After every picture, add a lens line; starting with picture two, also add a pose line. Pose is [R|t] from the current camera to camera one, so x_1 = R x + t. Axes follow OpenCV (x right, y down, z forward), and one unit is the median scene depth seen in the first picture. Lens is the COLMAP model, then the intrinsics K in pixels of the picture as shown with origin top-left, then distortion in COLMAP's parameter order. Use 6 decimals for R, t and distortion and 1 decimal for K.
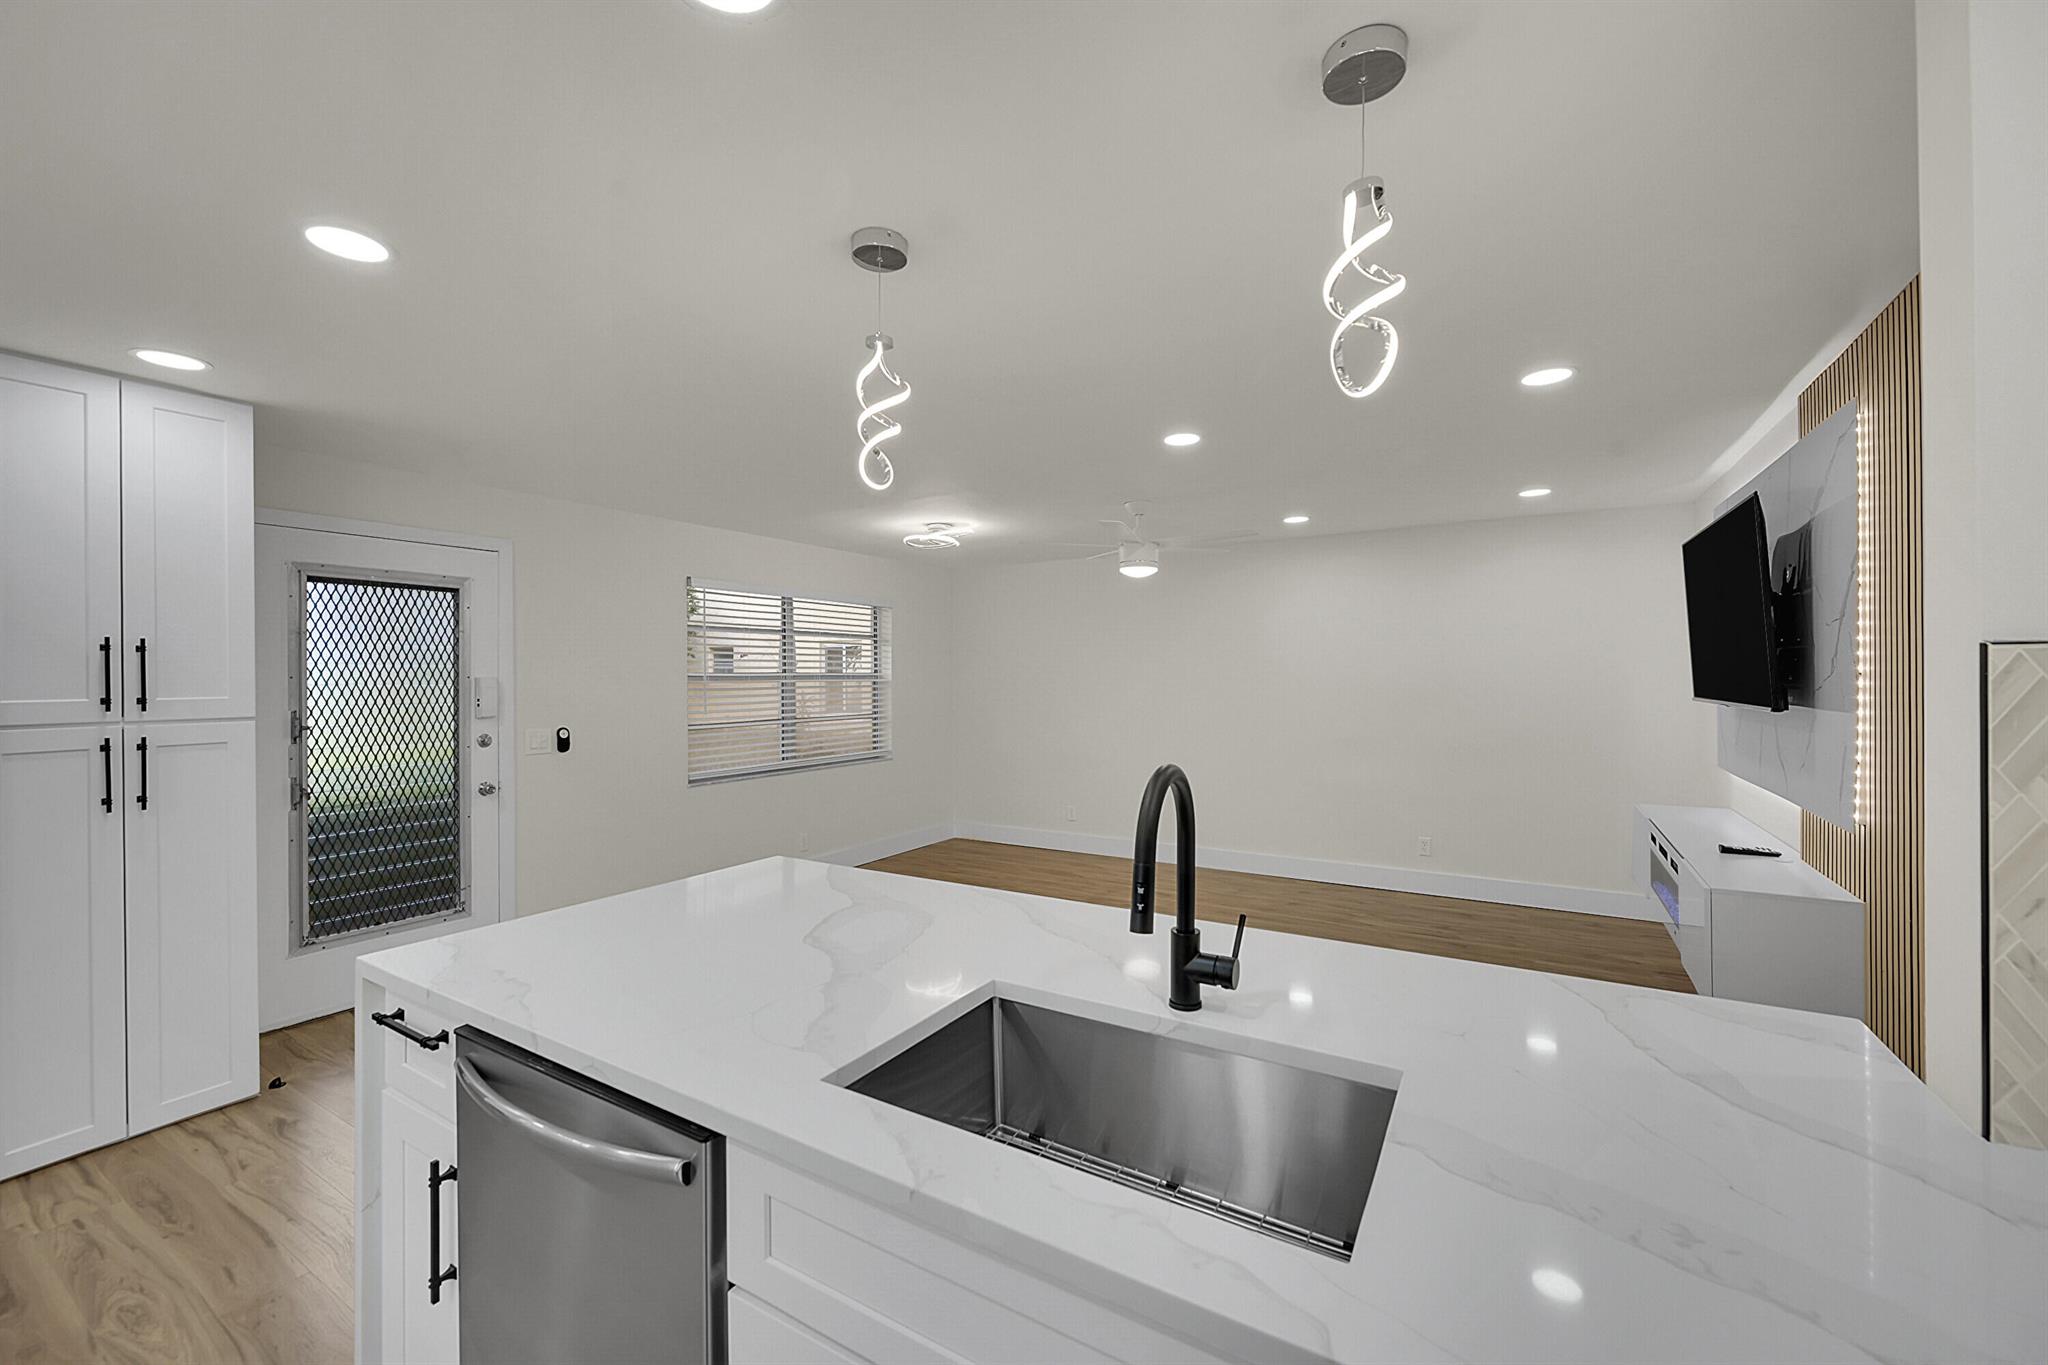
lens RADIAL K [[803.6, 0, 1028.3], [0, 803.6, 675.7], [0, 0, 1]] dist [-0.003039, 0.000376]
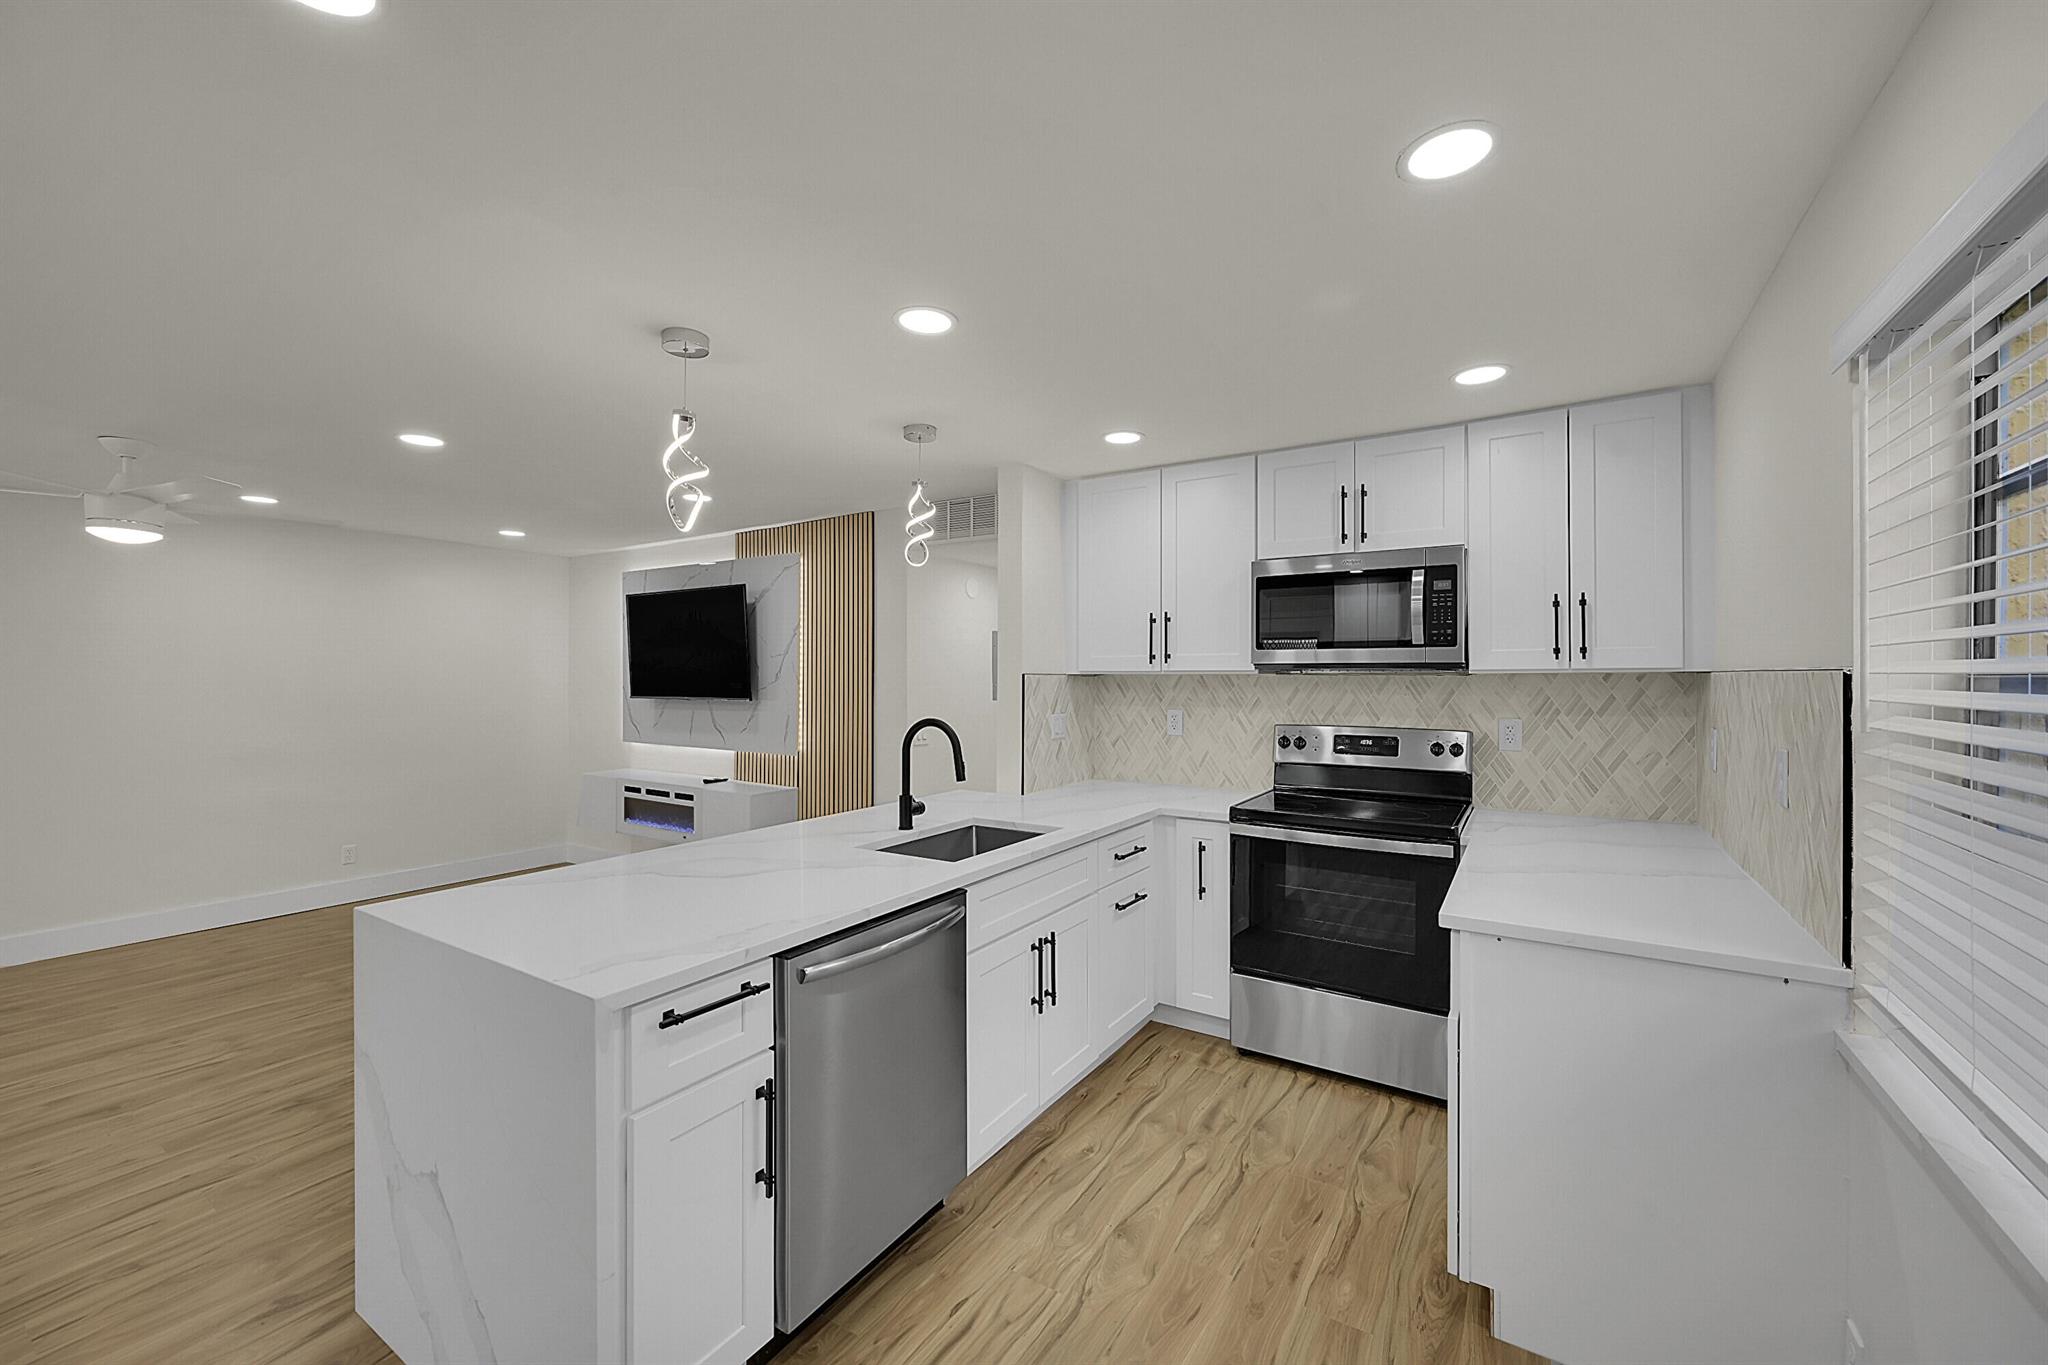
lens RADIAL K [[803.6, 0, 1038.6], [0, 803.6, 680.0], [0, 0, 1]] dist [-0.003039, 0.000376]
pose [[0.024961, 0.001900, 0.999687, -0.737046], [-0.002866, 0.999994, -0.001829, 0.000572], [-0.999684, -0.002819, 0.024967, 0.213010]]
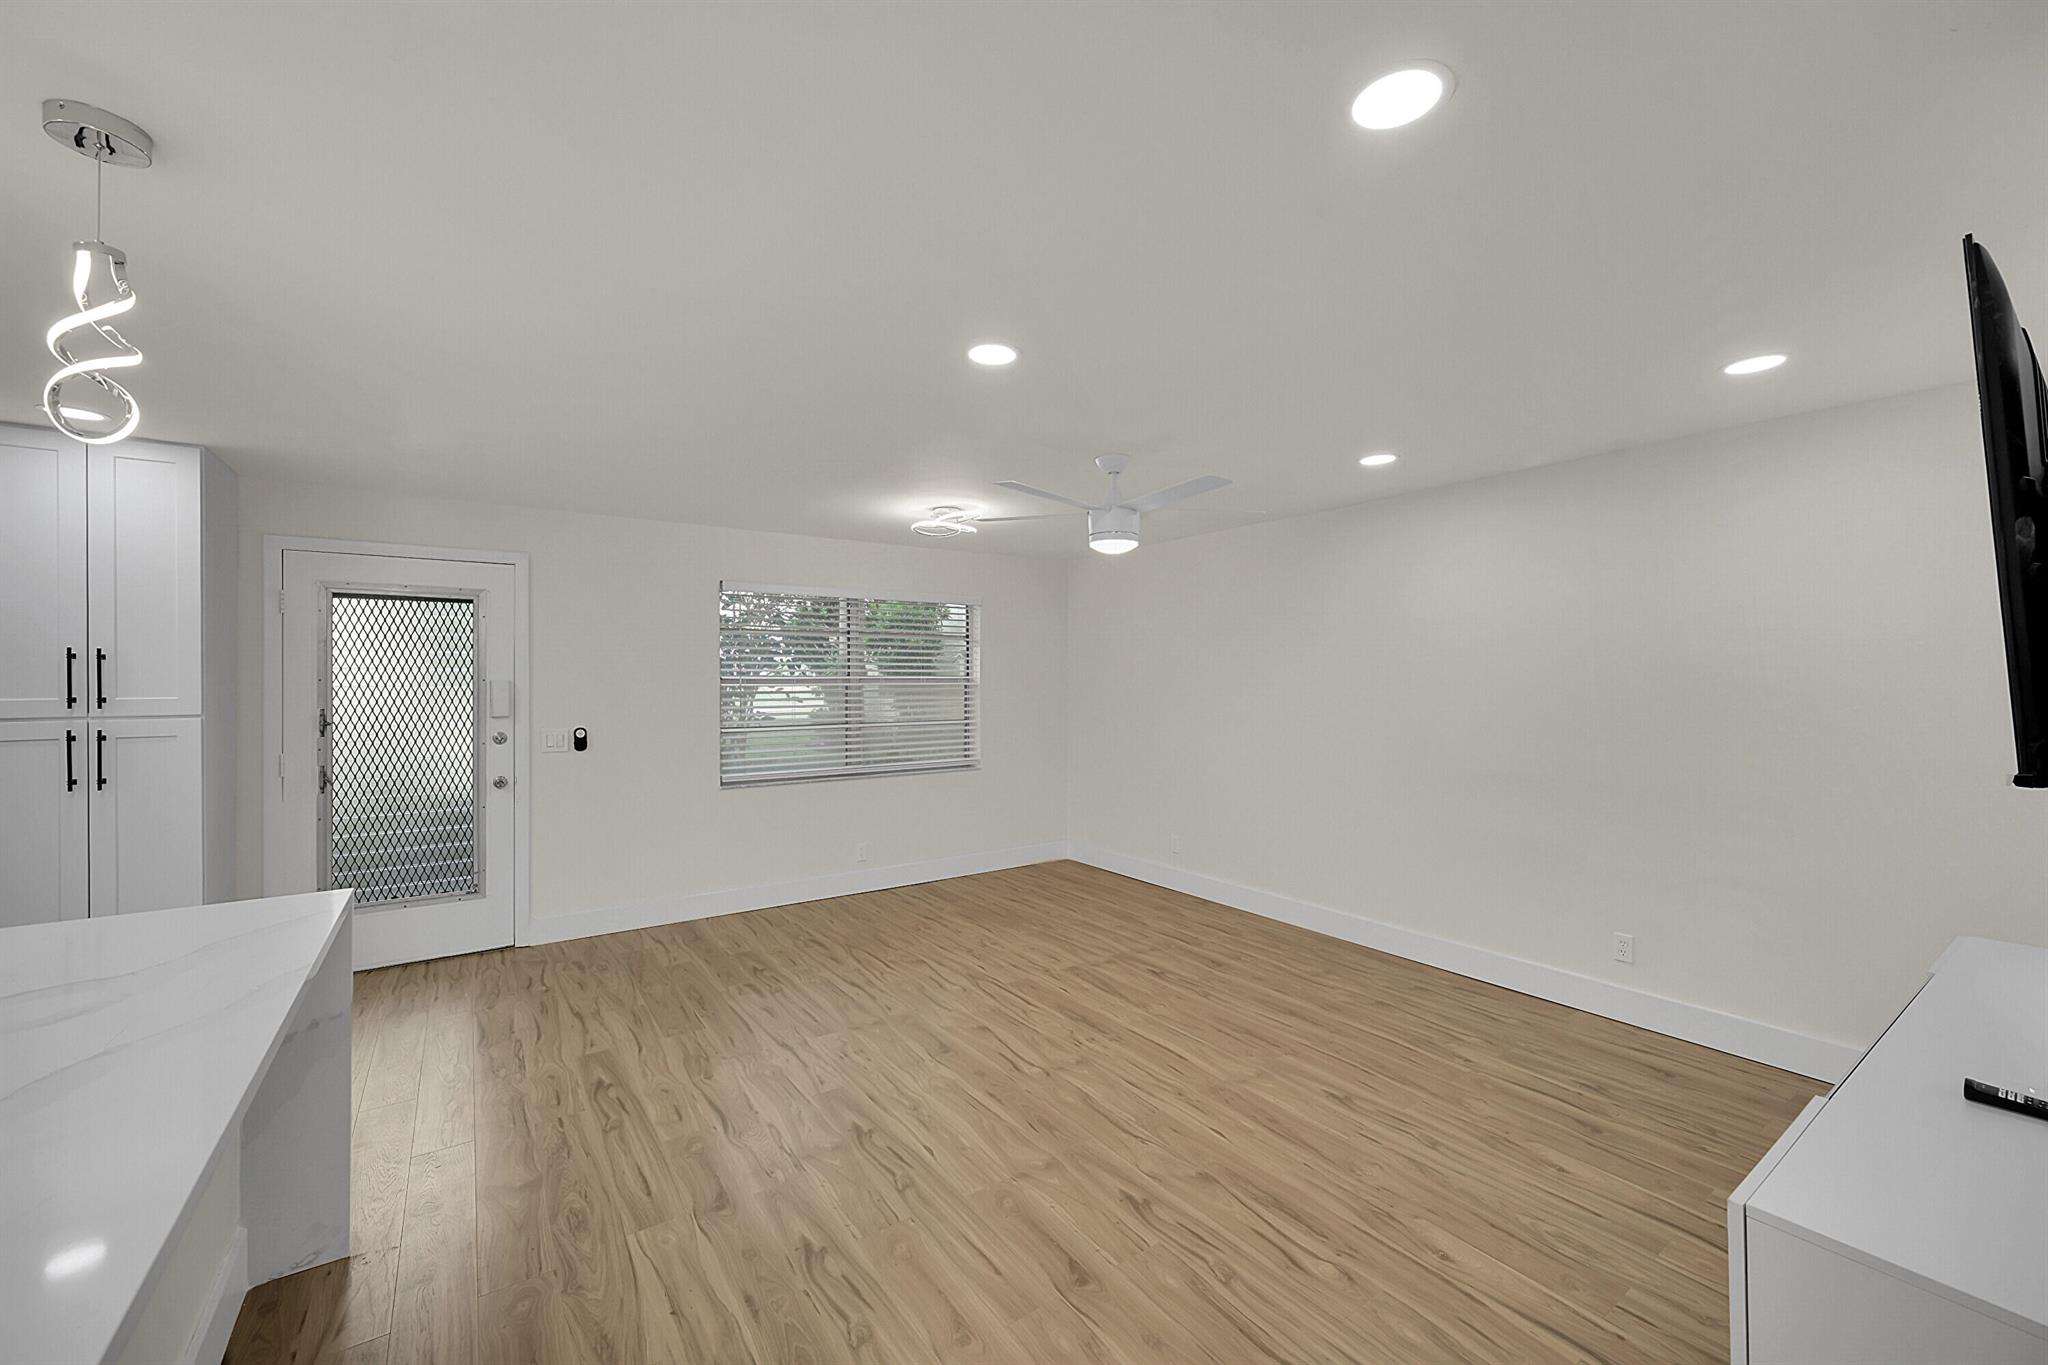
lens RADIAL K [[803.6, 0, 1026.1], [0, 803.6, 675.0], [0, 0, 1]] dist [-0.003039, 0.000376]
pose [[0.914948, 0.001621, -0.403567, 0.487980], [-0.002487, 0.999996, -0.001621, -0.005785], [0.403563, 0.002487, 0.914948, 0.338451]]
